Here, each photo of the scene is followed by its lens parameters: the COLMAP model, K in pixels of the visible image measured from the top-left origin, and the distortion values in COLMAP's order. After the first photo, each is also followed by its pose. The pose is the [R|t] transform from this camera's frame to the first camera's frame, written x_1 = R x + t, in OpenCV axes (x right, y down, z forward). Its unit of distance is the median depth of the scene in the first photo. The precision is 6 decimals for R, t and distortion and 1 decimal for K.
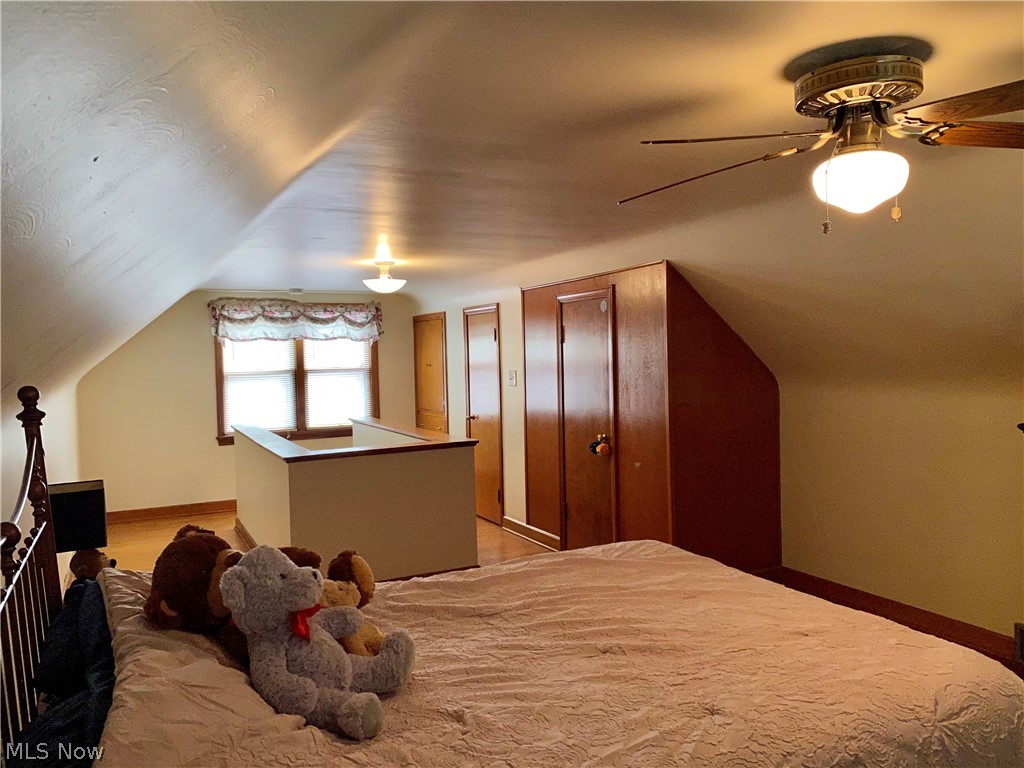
lens RADIAL K [[770.6, 0, 512.0], [0, 770.6, 384.0], [0, 0, 1]] dist [0.107504, -0.161964]
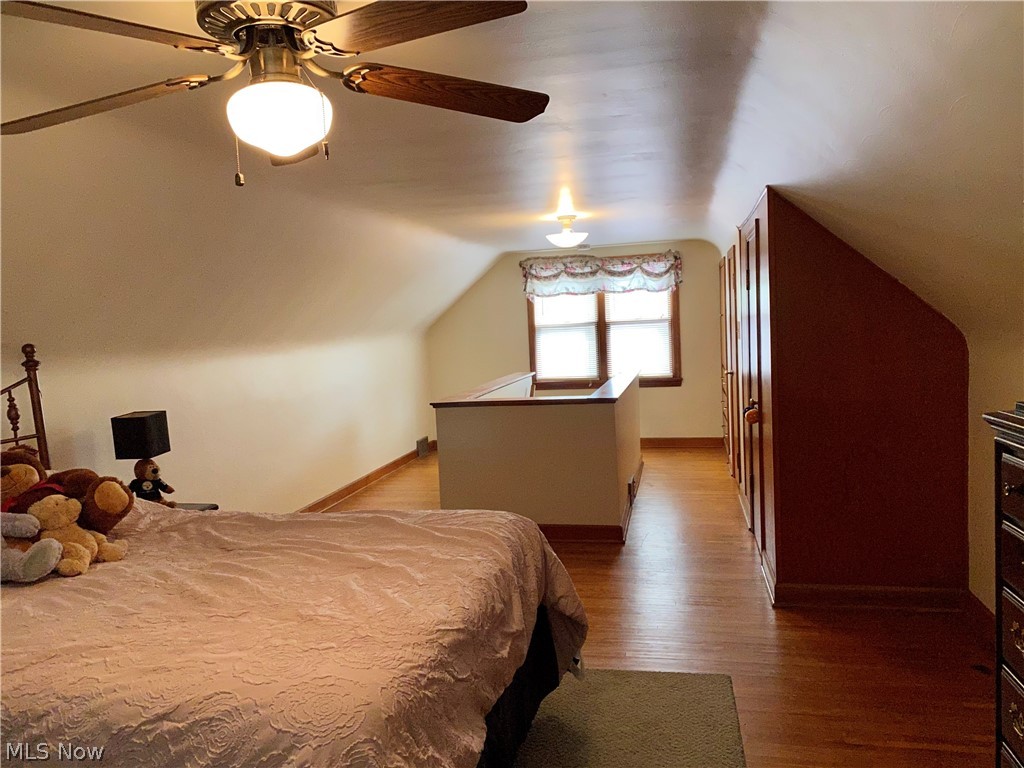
lens RADIAL K [[770.6, 0, 512.0], [0, 770.6, 384.0], [0, 0, 1]] dist [0.107504, -0.161964]
pose [[0.781498, 0.040056, -0.622621, 0.290648], [0.002545, 0.997724, 0.067384, -0.005546], [0.623903, -0.054245, 0.779617, 0.113128]]
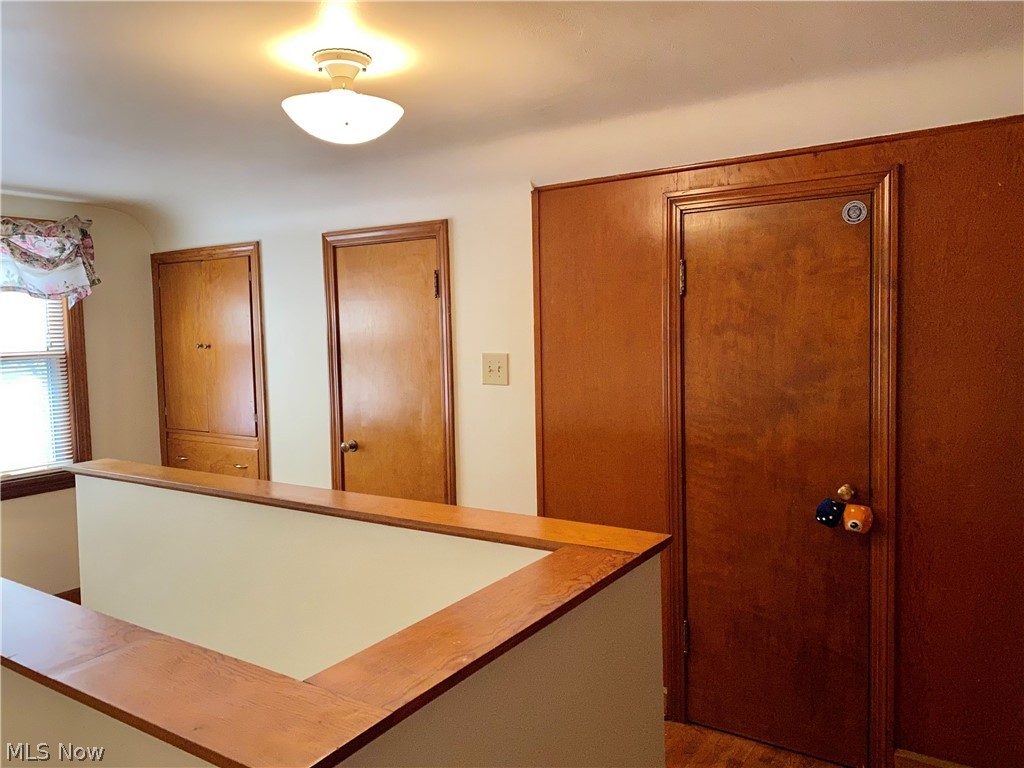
lens RADIAL K [[770.6, 0, 512.0], [0, 770.6, 384.0], [0, 0, 1]] dist [0.107504, -0.161964]
pose [[0.870582, -0.033349, 0.490891, -0.195045], [0.023107, 0.999371, 0.026914, -0.008826], [-0.491480, -0.012088, 0.870805, 0.455527]]
